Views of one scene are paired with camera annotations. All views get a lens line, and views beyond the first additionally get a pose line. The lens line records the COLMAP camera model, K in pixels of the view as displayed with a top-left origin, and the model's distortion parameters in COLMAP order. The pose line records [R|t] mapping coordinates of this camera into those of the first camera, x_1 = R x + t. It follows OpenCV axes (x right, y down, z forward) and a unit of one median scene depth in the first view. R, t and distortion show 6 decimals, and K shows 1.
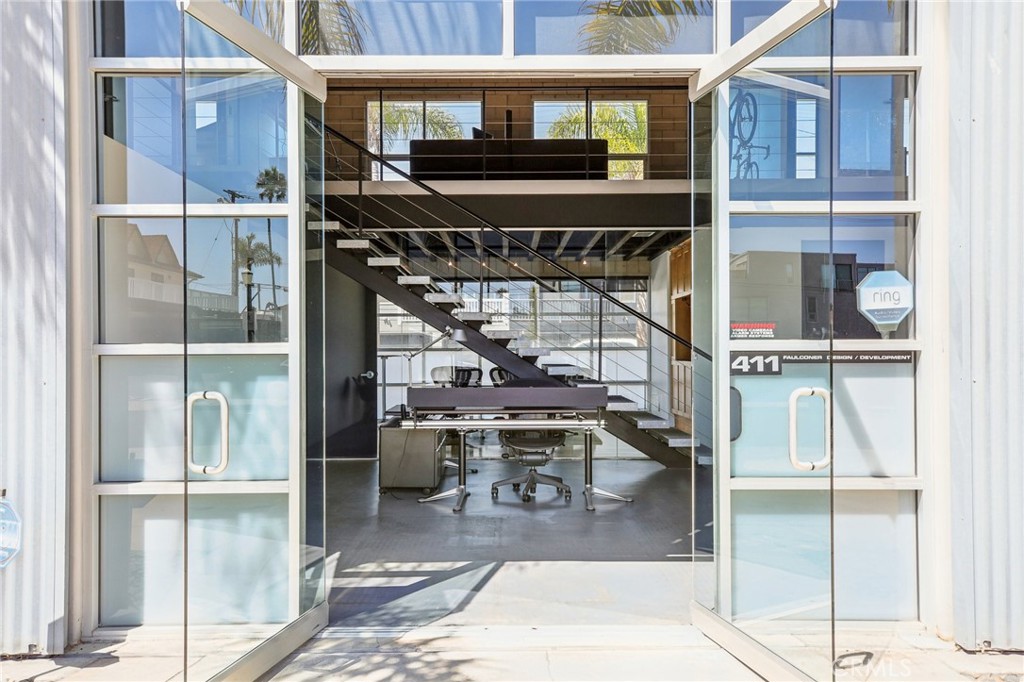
lens RADIAL K [[740.0, 0, 511.0], [0, 740.0, 339.6], [0, 0, 1]] dist [0.003480, 0.000445]
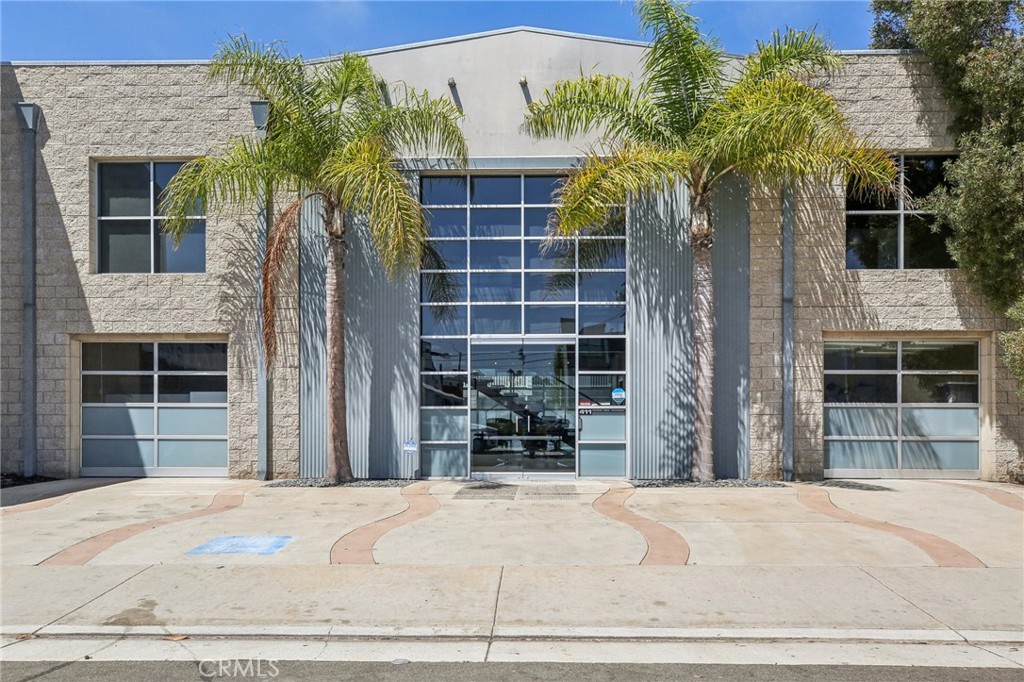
lens RADIAL K [[799.1, 0, 522.6], [0, 799.1, 397.6], [0, 0, 1]] dist [0.014427, 0.011905]
pose [[0.999761, 0.008167, -0.020301, 0.080306], [-0.008313, 0.999940, -0.007127, -0.011060], [0.020242, 0.007294, 0.999769, -3.289478]]
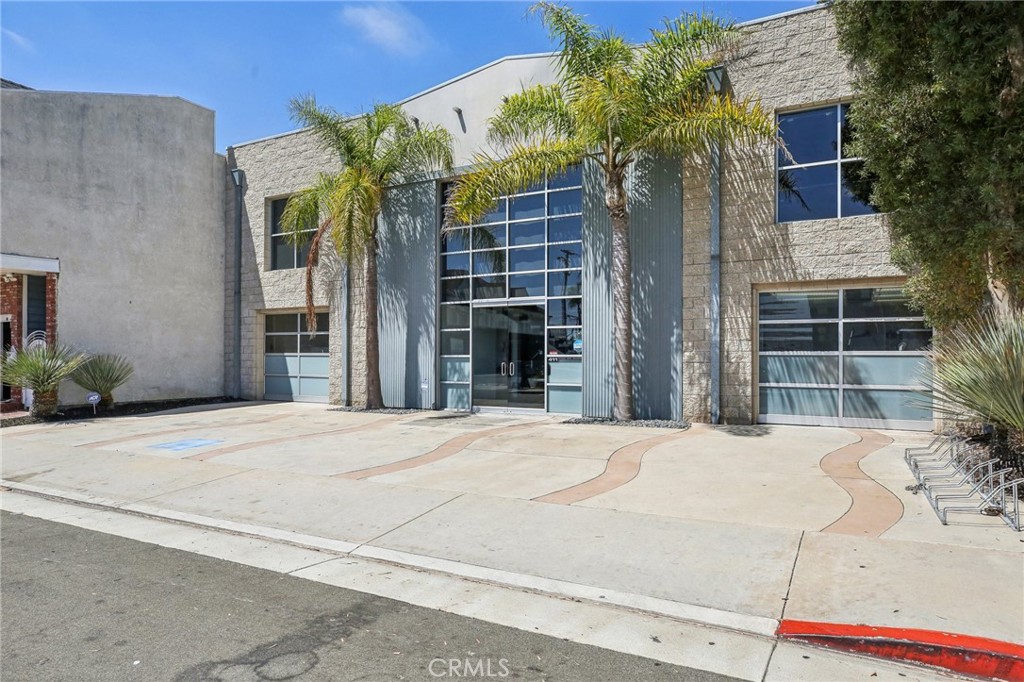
lens RADIAL K [[638.7, 0, 510.0], [0, 638.7, 342.1], [0, 0, 1]] dist [-0.000079, 0.001861]
pose [[0.881279, -0.002264, -0.472590, 2.057642], [-0.003774, 0.999923, -0.011829, -0.031376], [0.472581, 0.012208, 0.881203, -2.810330]]
